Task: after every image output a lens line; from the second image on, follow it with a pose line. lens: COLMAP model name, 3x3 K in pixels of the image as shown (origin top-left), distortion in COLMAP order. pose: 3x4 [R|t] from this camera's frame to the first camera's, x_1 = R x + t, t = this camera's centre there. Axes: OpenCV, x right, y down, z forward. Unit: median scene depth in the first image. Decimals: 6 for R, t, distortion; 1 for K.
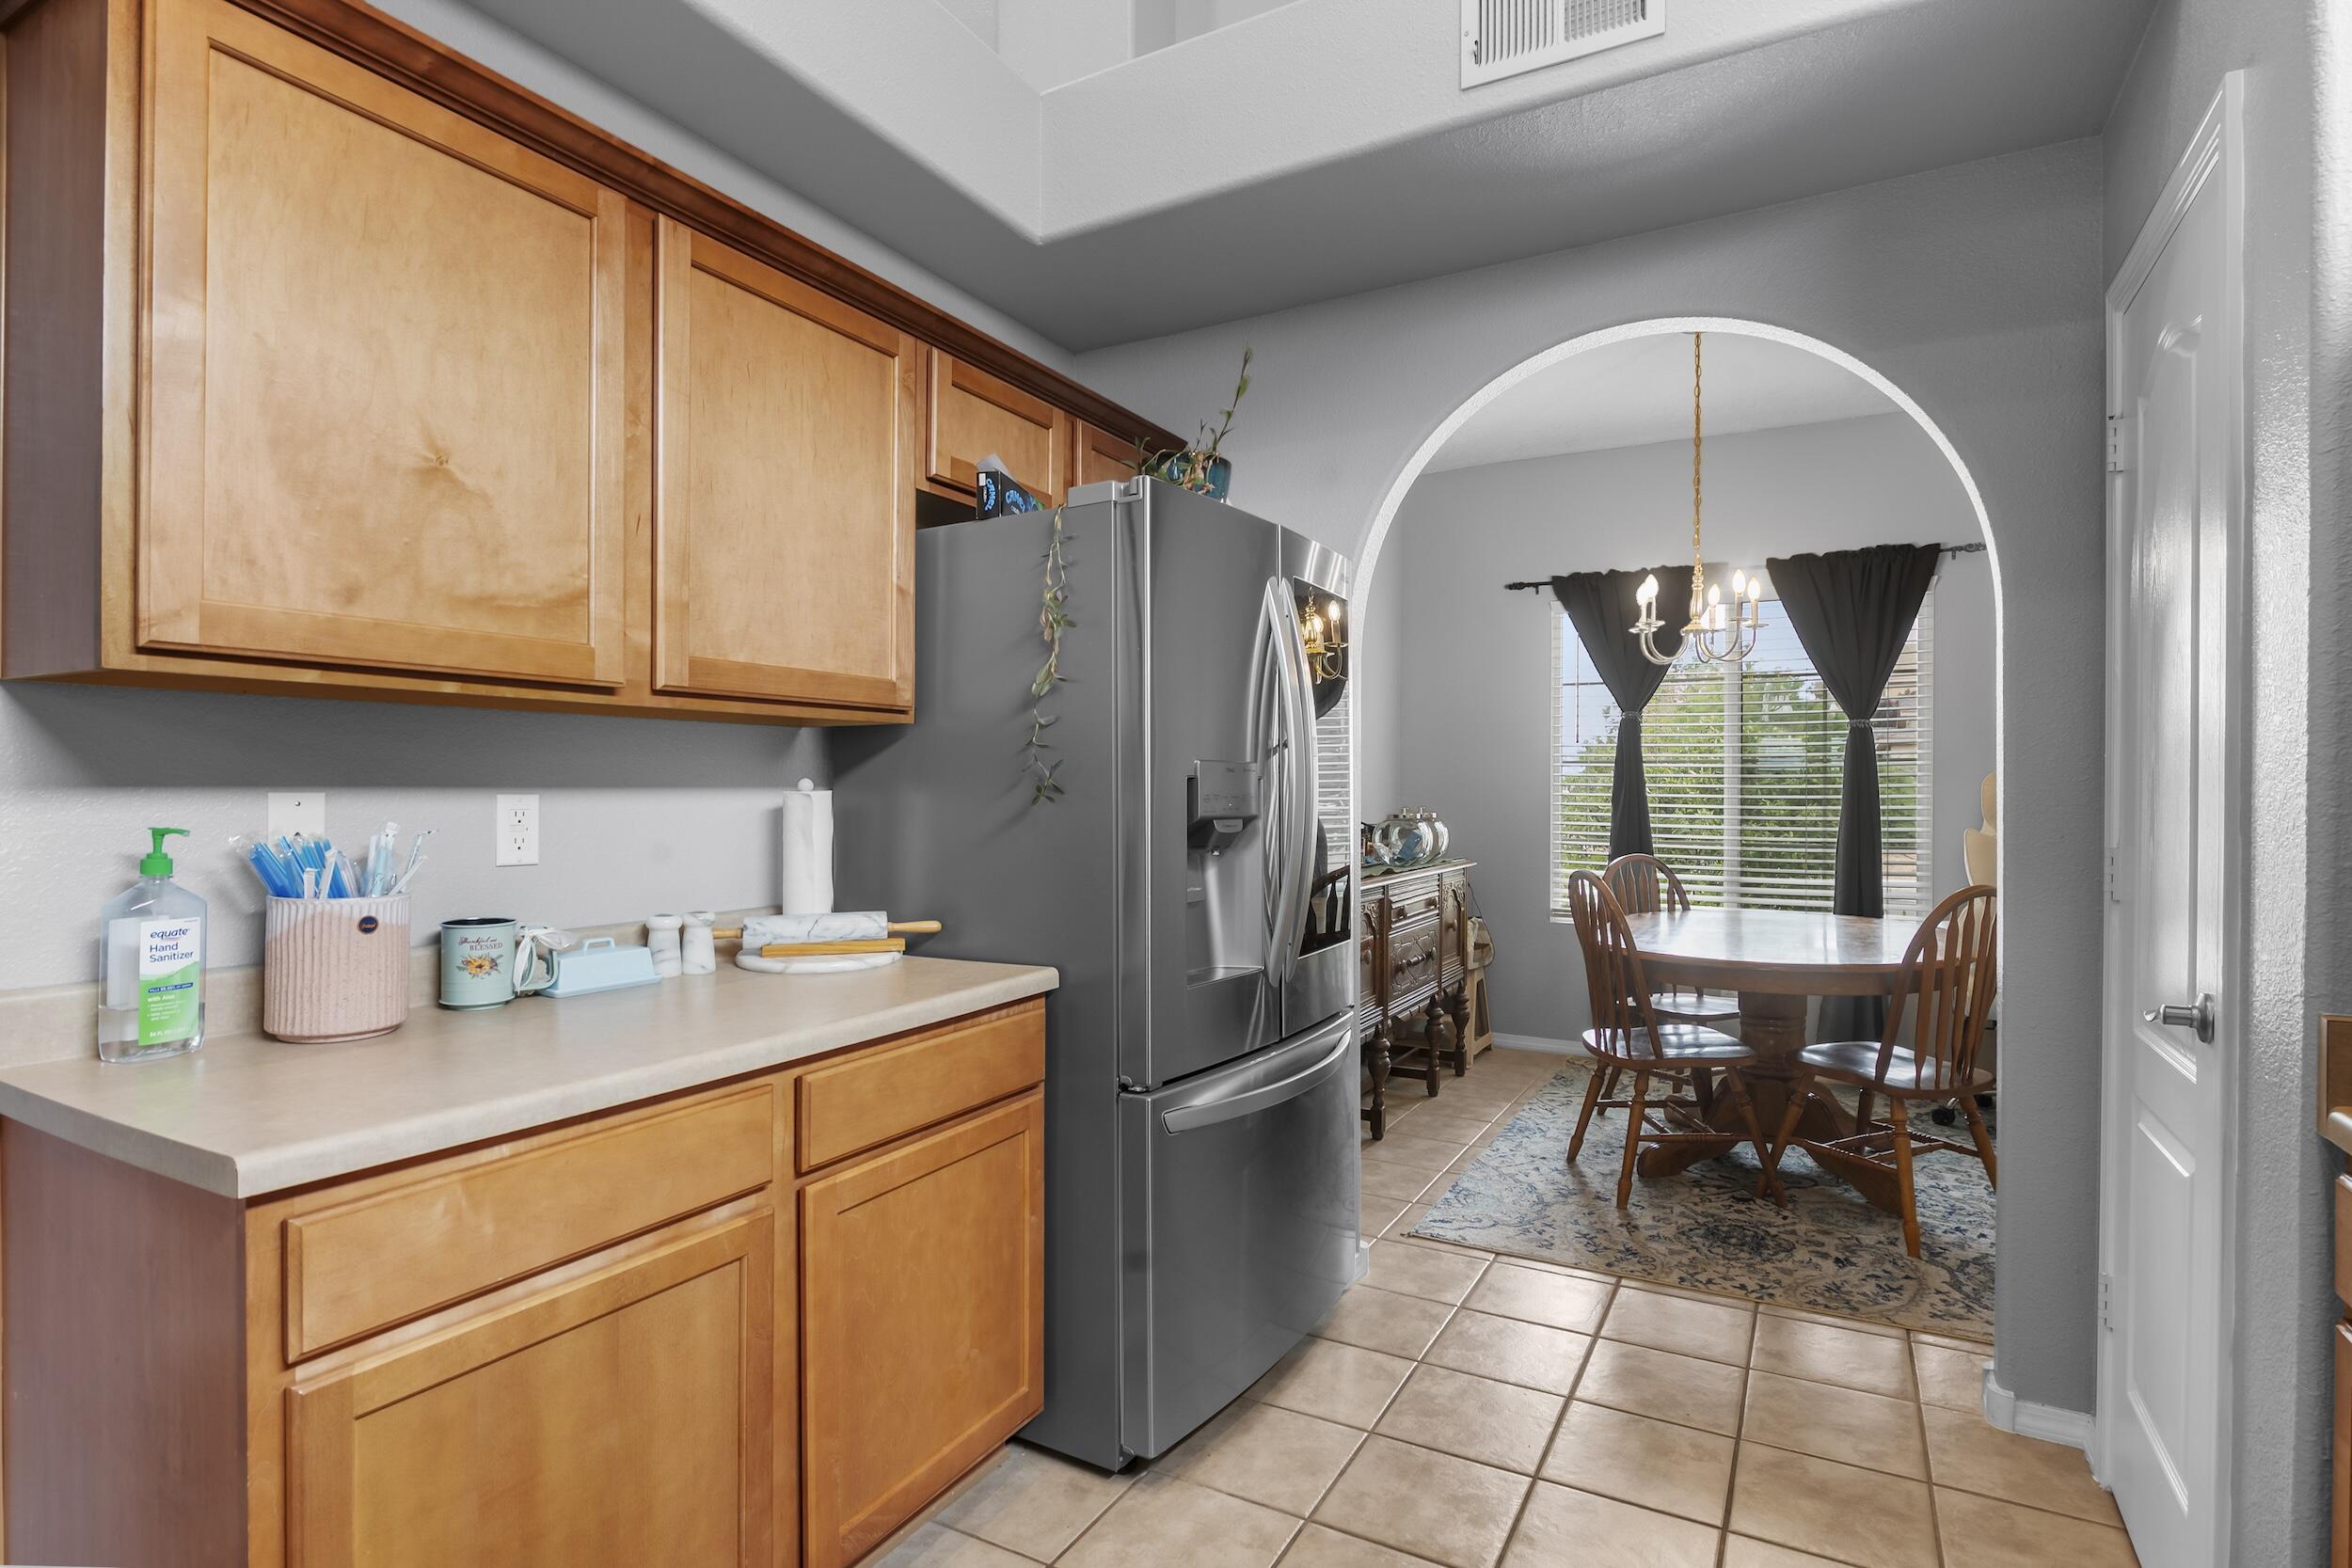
lens RADIAL K [[1190.8, 0, 1174.7], [0, 1190.8, 789.5], [0, 0, 1]] dist [-0.001837, -0.000417]
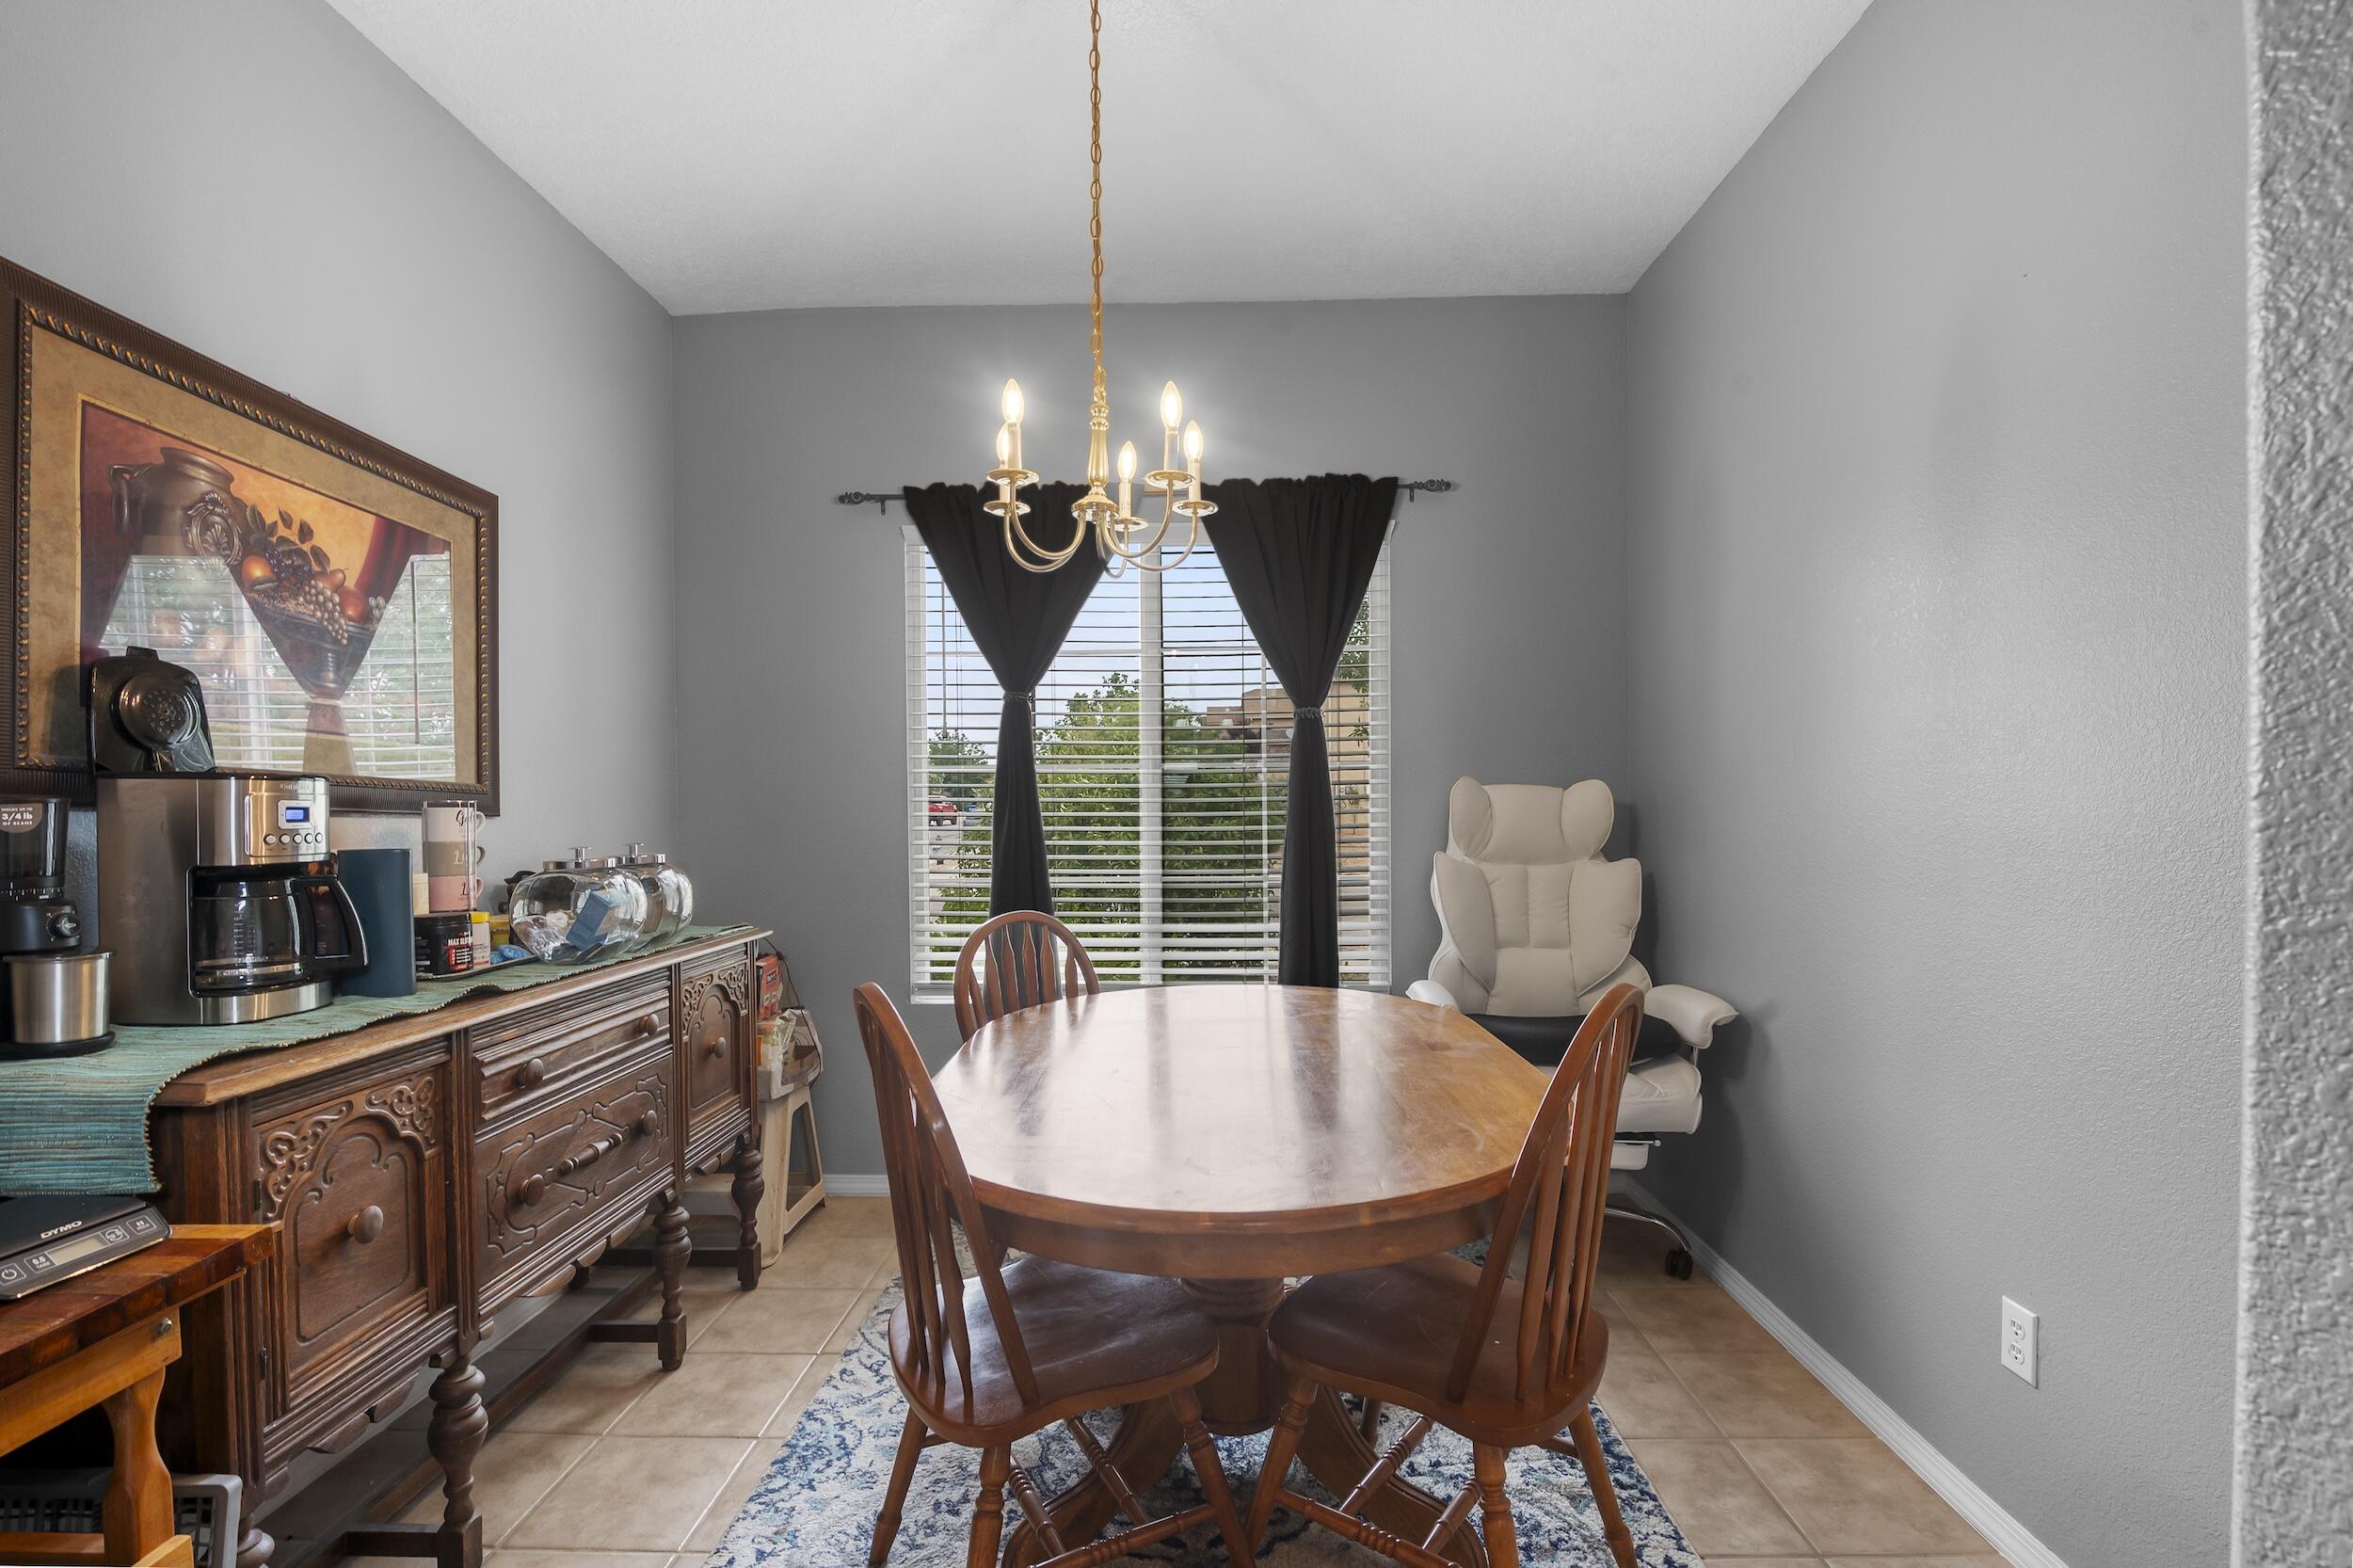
lens RADIAL K [[1079.9, 0, 1177.6], [0, 1079.9, 801.0], [0, 0, 1]] dist [0.000236, 0.000038]
pose [[0.888769, -0.009375, 0.458259, 0.198577], [0.012016, 0.999924, -0.002848, 0.000104], [-0.458197, 0.008037, 0.888814, 0.448168]]
